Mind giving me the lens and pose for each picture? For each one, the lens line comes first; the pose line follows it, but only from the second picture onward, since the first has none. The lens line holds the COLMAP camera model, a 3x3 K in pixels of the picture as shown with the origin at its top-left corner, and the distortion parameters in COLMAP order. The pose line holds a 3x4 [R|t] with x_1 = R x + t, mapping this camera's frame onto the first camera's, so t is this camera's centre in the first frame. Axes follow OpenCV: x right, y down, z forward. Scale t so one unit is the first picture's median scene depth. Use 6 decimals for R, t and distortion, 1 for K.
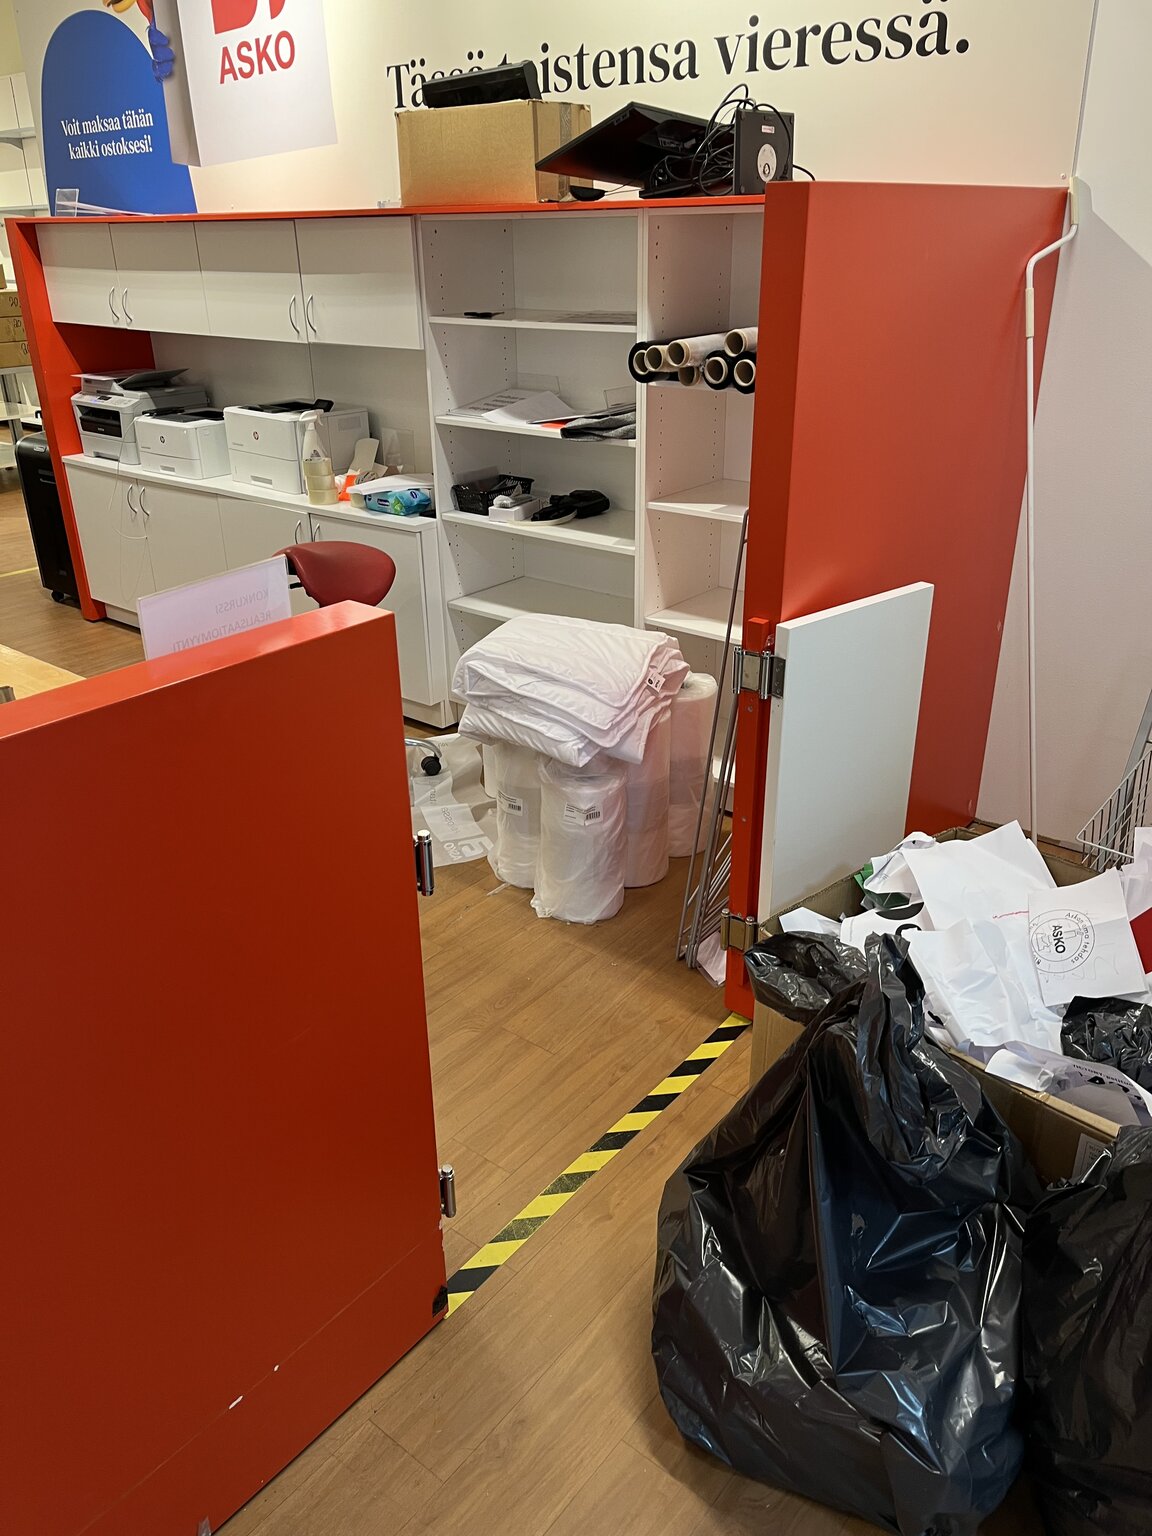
lens RADIAL K [[1156.8, 0, 581.0], [0, 1156.8, 772.8], [0, 0, 1]] dist [0.073025, -0.112365]
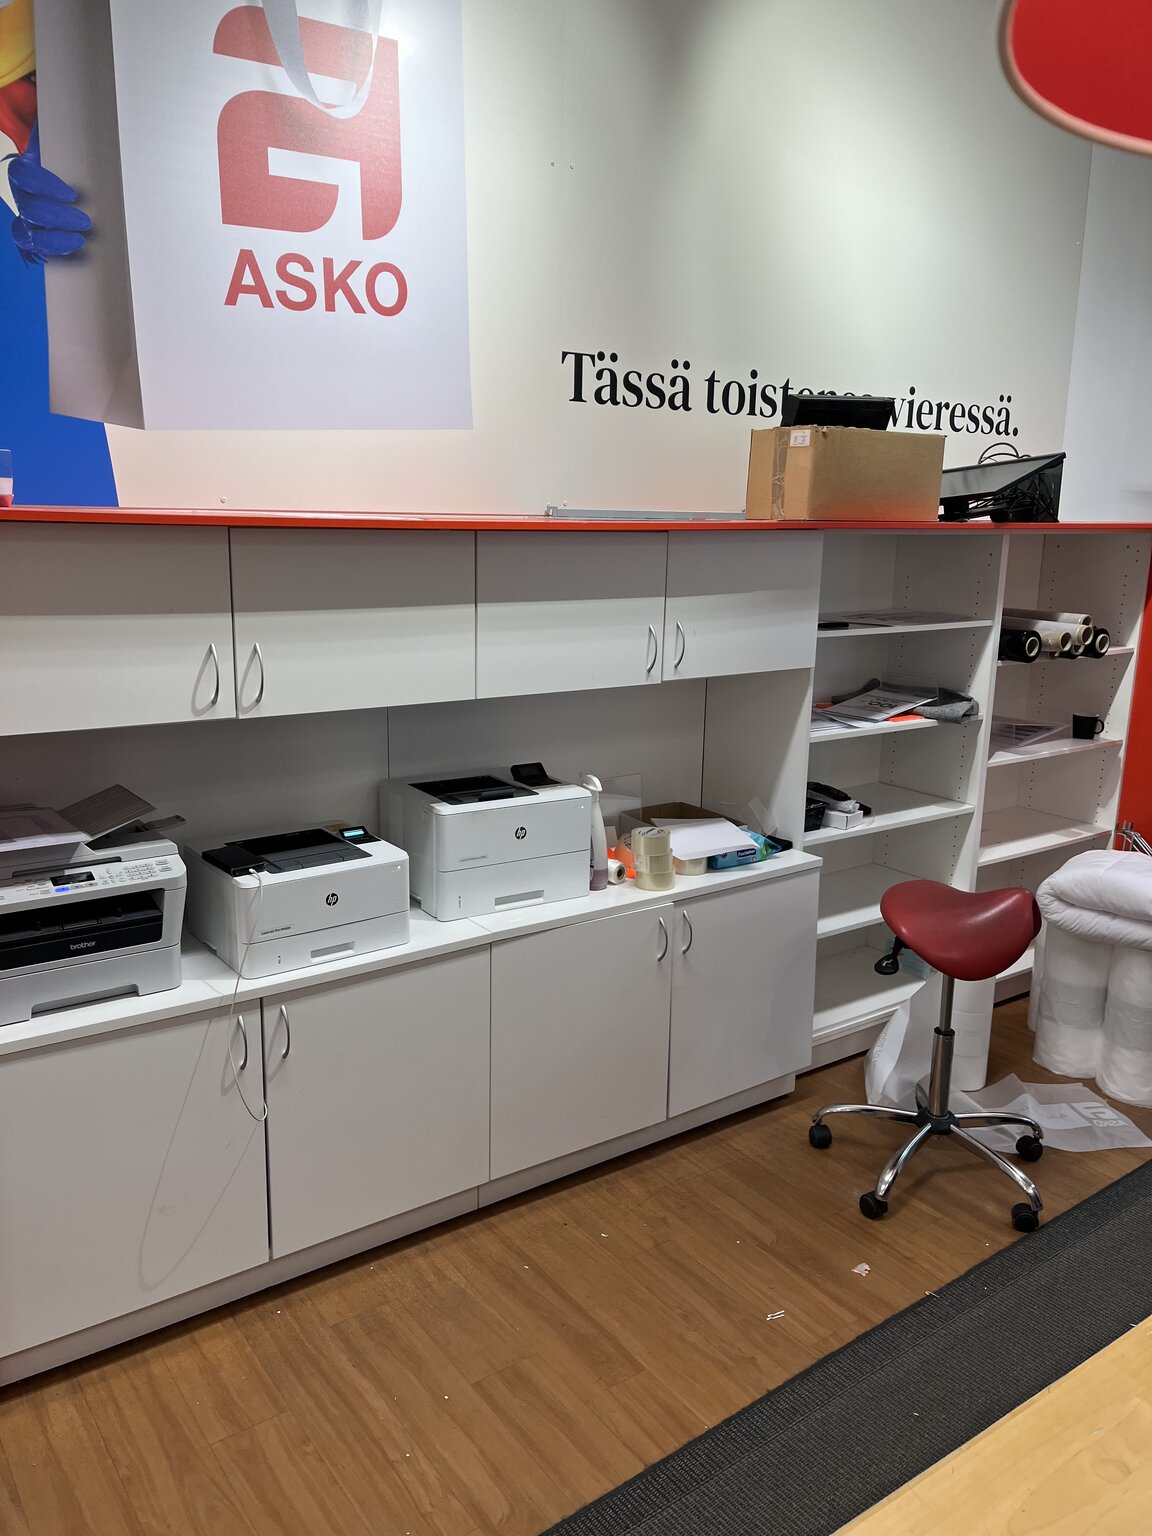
lens RADIAL K [[1149.5, 0, 573.2], [0, 1149.5, 777.5], [0, 0, 1]] dist [0.059368, -0.086026]
pose [[0.281579, -0.192088, 0.940115, -0.988082], [0.391534, 0.917483, 0.070193, -0.400548], [-0.876022, 0.348322, 0.333553, 0.855226]]
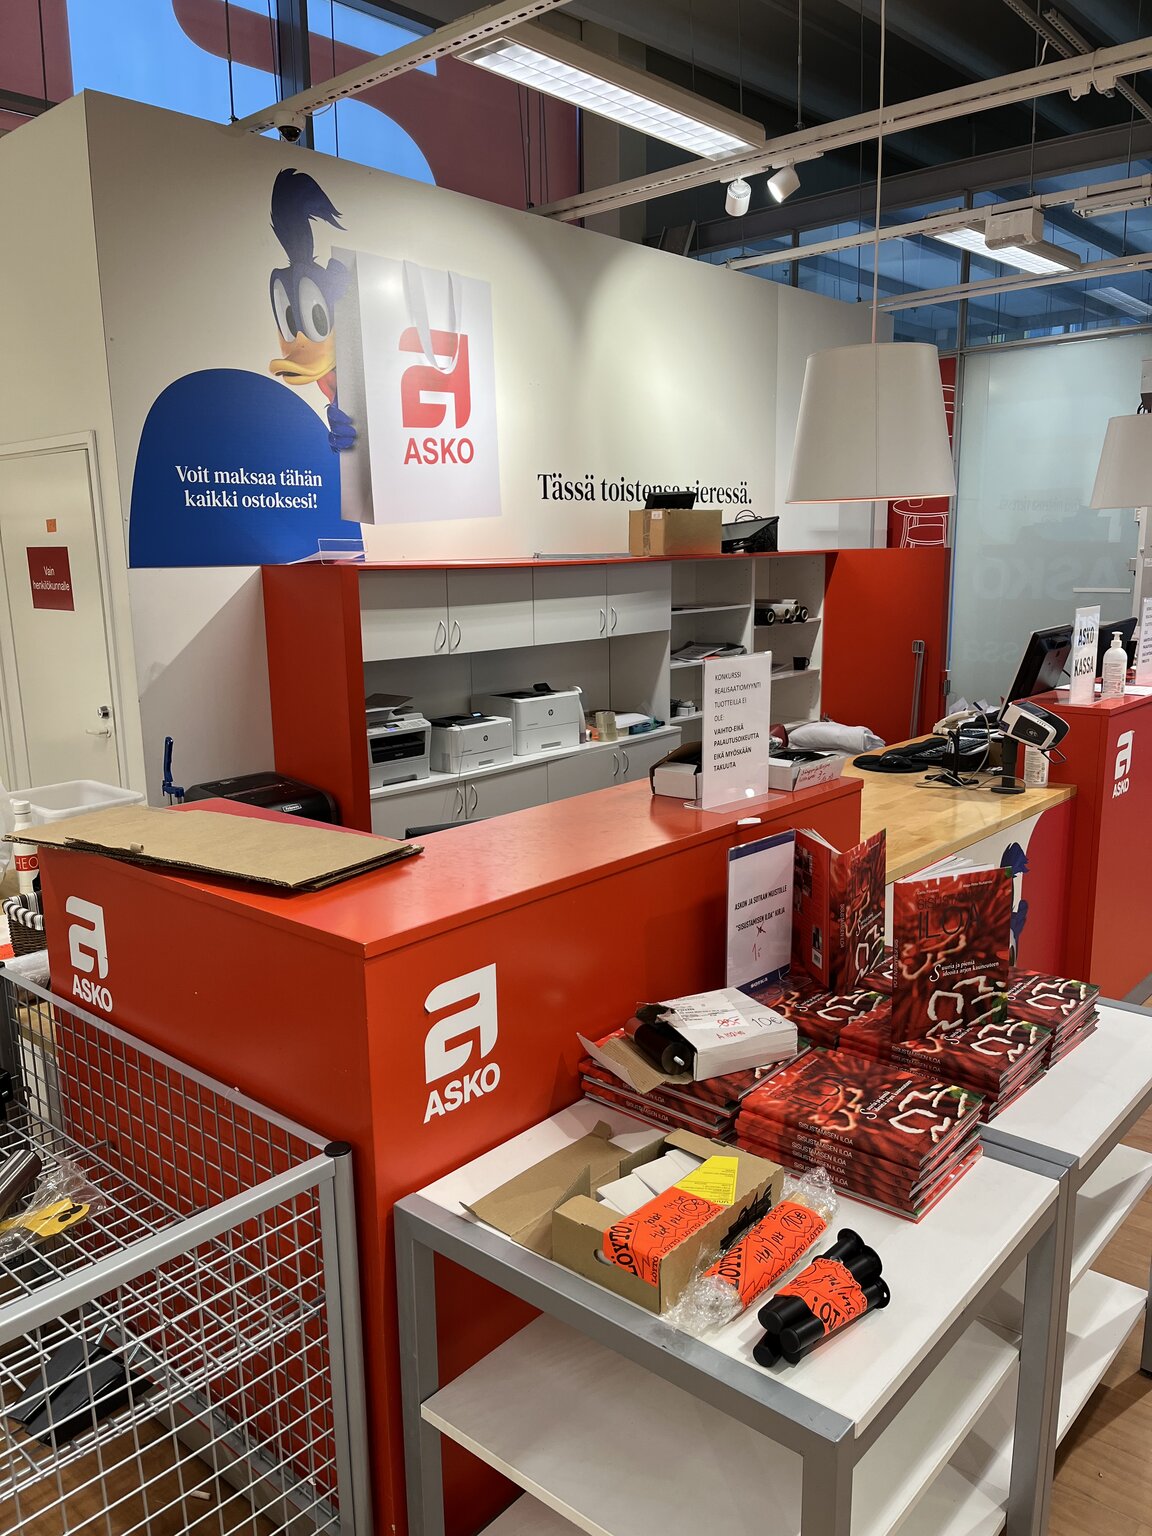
lens RADIAL K [[1149.5, 0, 573.2], [0, 1149.5, 777.5], [0, 0, 1]] dist [0.059368, -0.086026]
pose [[0.054990, -0.184247, 0.981340, -1.803559], [0.439060, 0.887171, 0.141964, -0.454433], [-0.896773, 0.423060, 0.129681, 0.955021]]
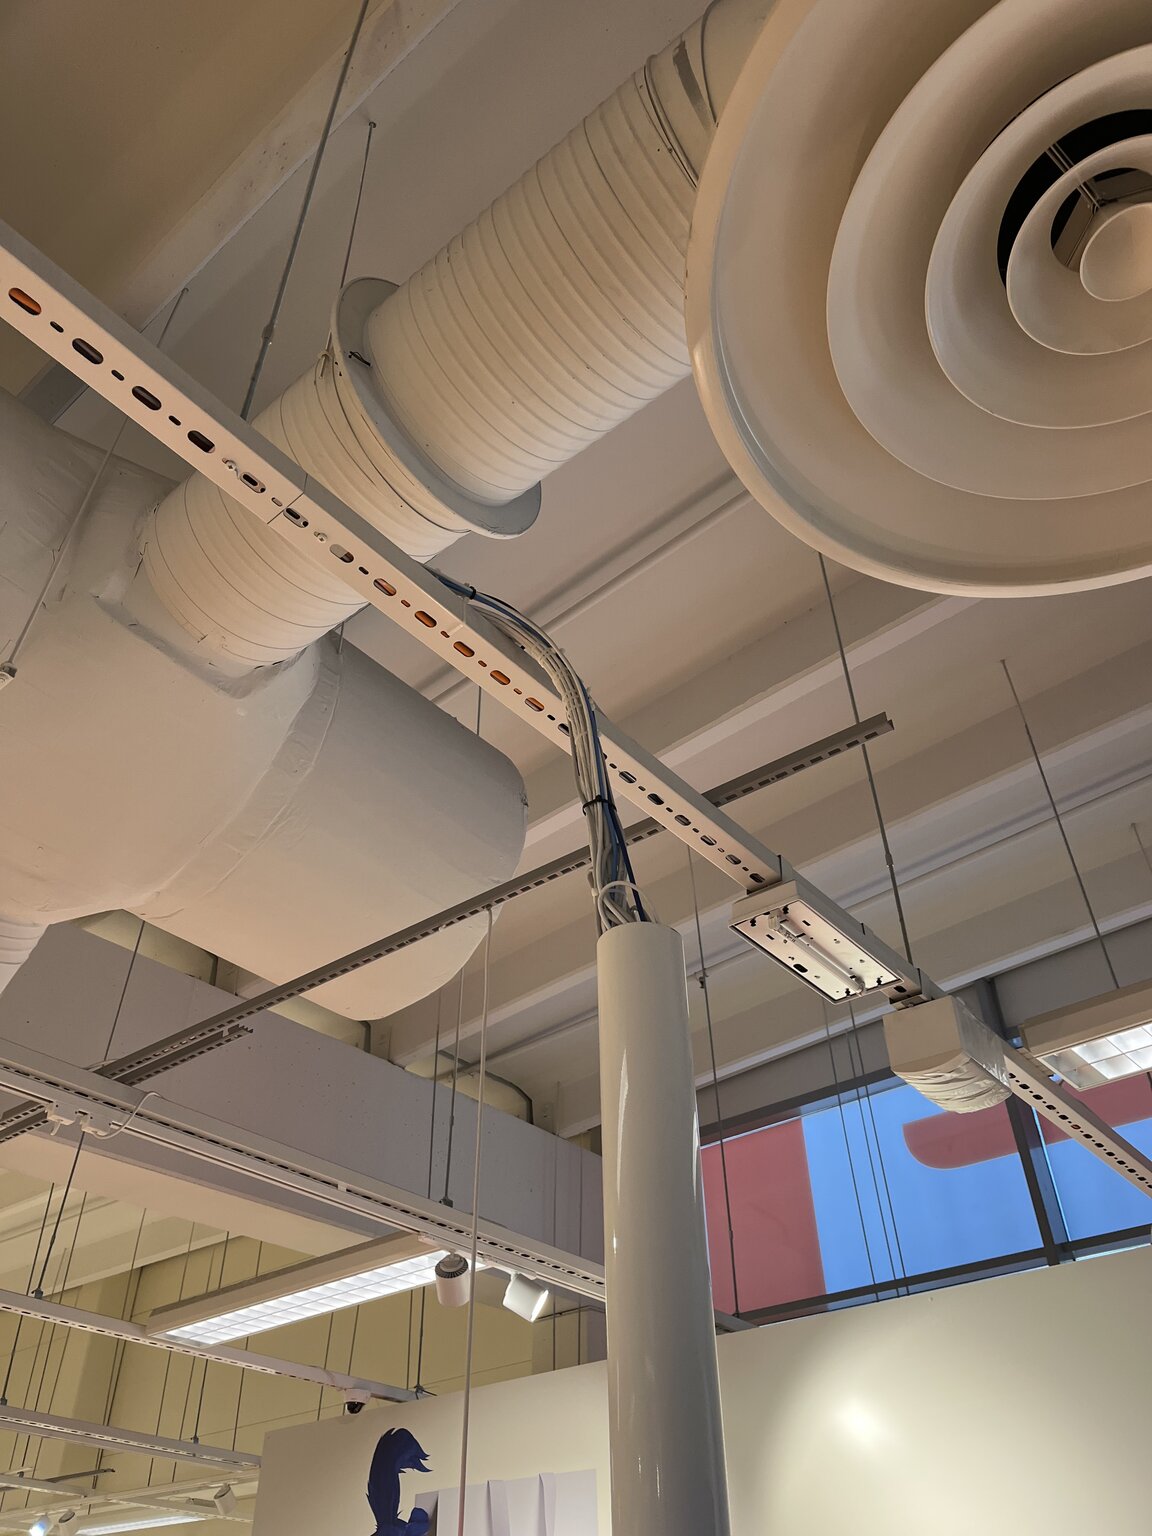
lens RADIAL K [[1164.8, 0, 573.8], [0, 1164.8, 774.0], [0, 0, 1]] dist [0.067907, -0.083414]
pose [[0.999896, -0.001613, -0.014306, -0.242612], [-0.012240, 0.427925, -0.903731, -0.090513], [0.007580, 0.903813, 0.427861, -0.145505]]
